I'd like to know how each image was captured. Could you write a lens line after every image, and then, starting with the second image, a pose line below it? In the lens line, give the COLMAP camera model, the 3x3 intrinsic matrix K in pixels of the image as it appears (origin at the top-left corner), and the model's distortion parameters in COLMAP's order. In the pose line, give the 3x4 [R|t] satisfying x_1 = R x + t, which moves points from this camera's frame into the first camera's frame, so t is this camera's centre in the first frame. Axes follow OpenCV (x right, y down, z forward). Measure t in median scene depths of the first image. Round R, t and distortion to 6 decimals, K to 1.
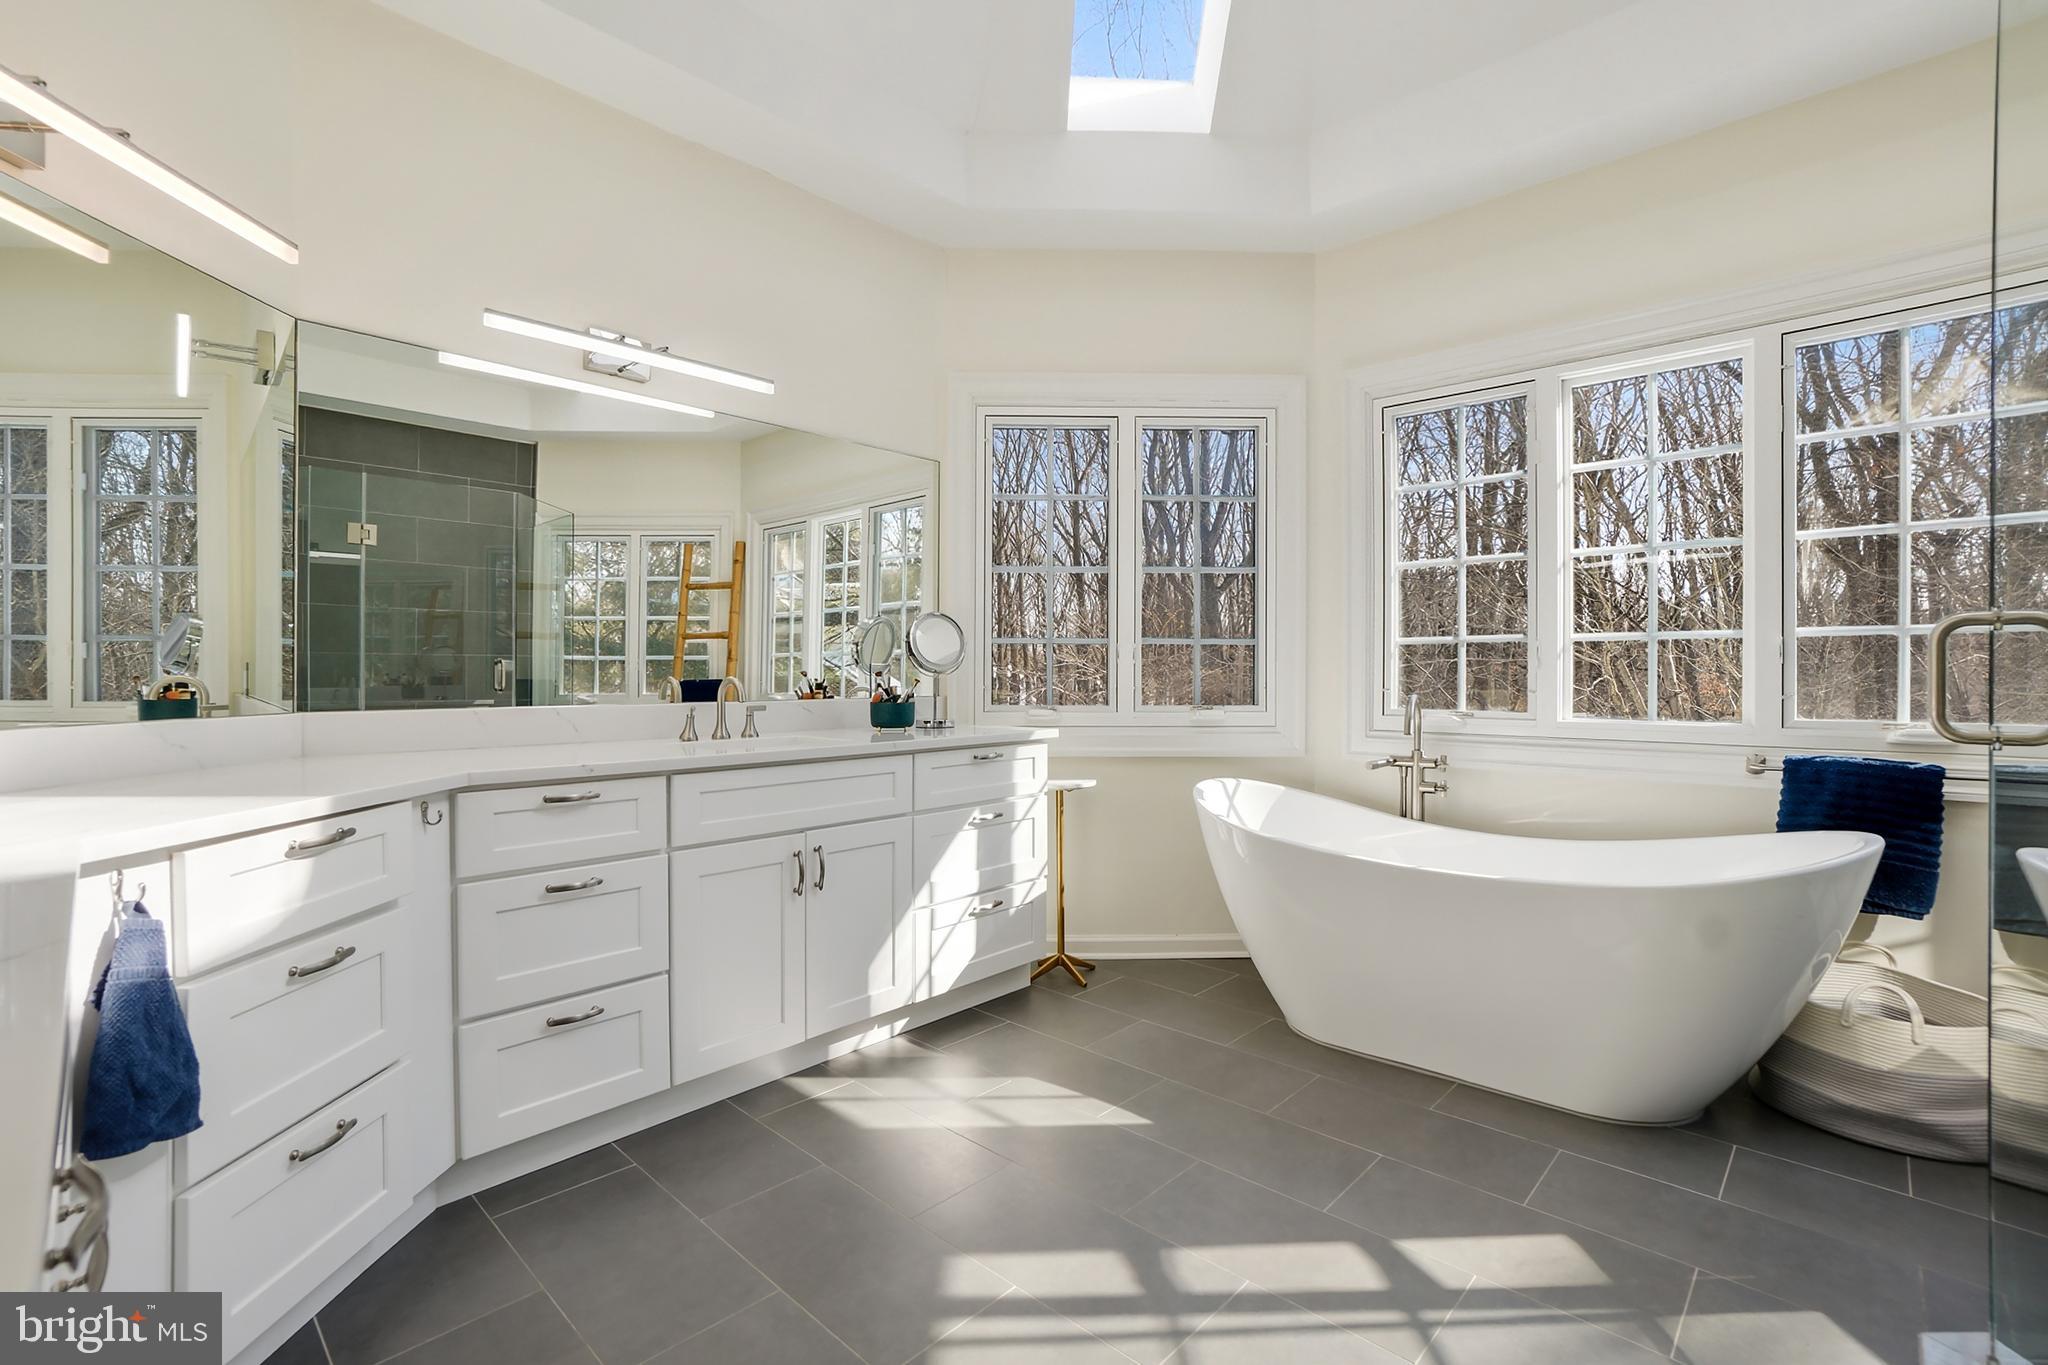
lens RADIAL K [[940.3, 0, 1052.9], [0, 940.3, 684.5], [0, 0, 1]] dist [-0.052420, 0.023111]
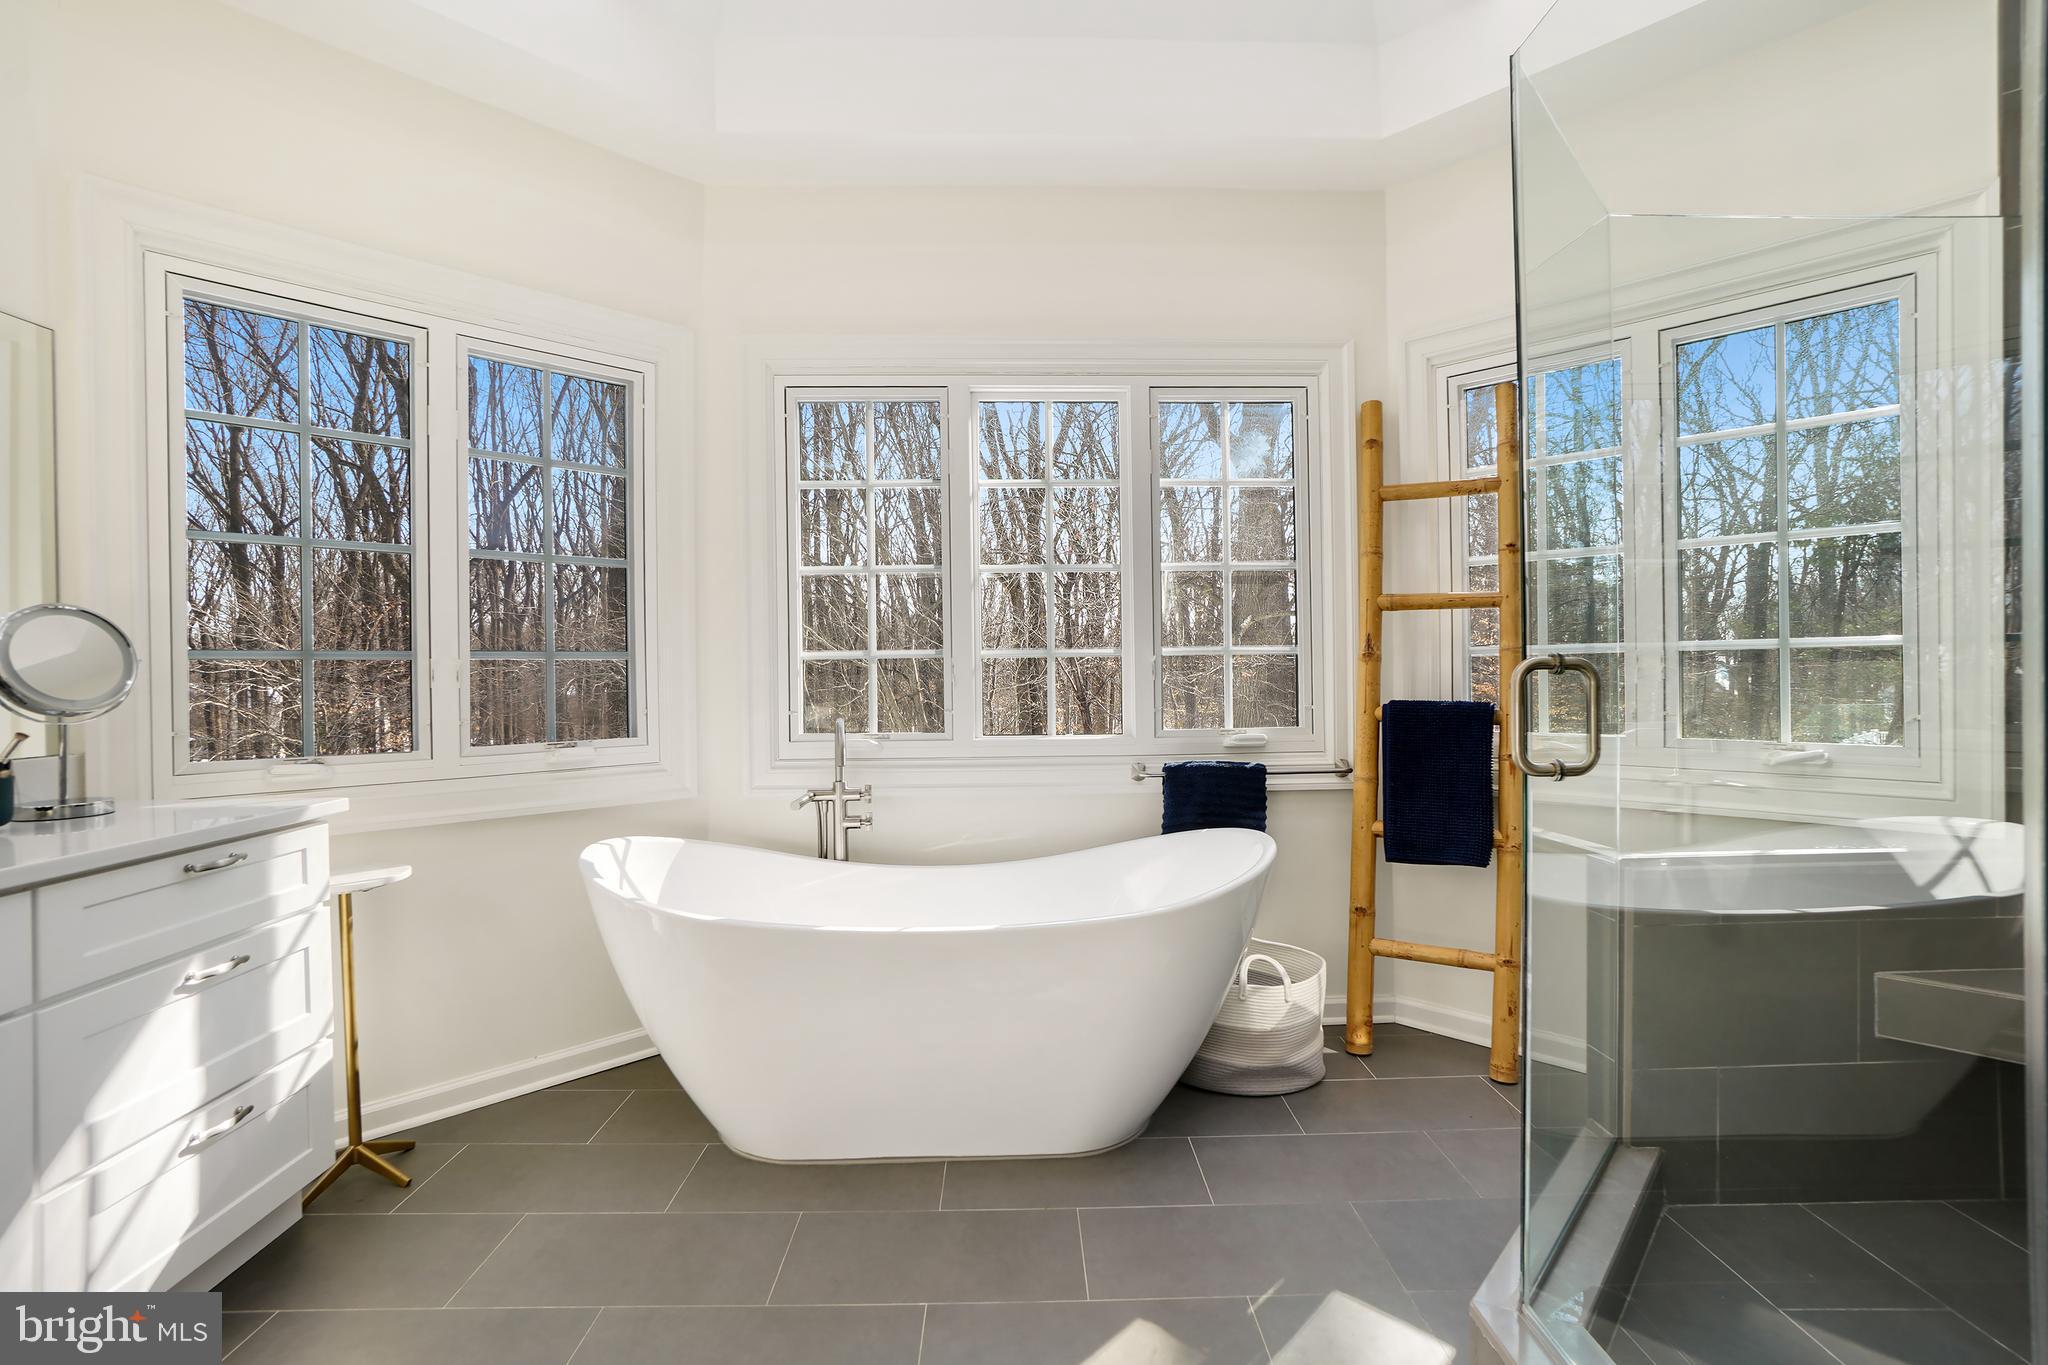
lens RADIAL K [[940.3, 0, 1052.9], [0, 940.3, 684.5], [0, 0, 1]] dist [-0.052420, 0.023111]
pose [[0.725555, -0.017396, 0.687944, -0.077232], [0.017853, 0.999820, 0.006453, -0.025087], [-0.687932, 0.007600, 0.725735, 0.232860]]
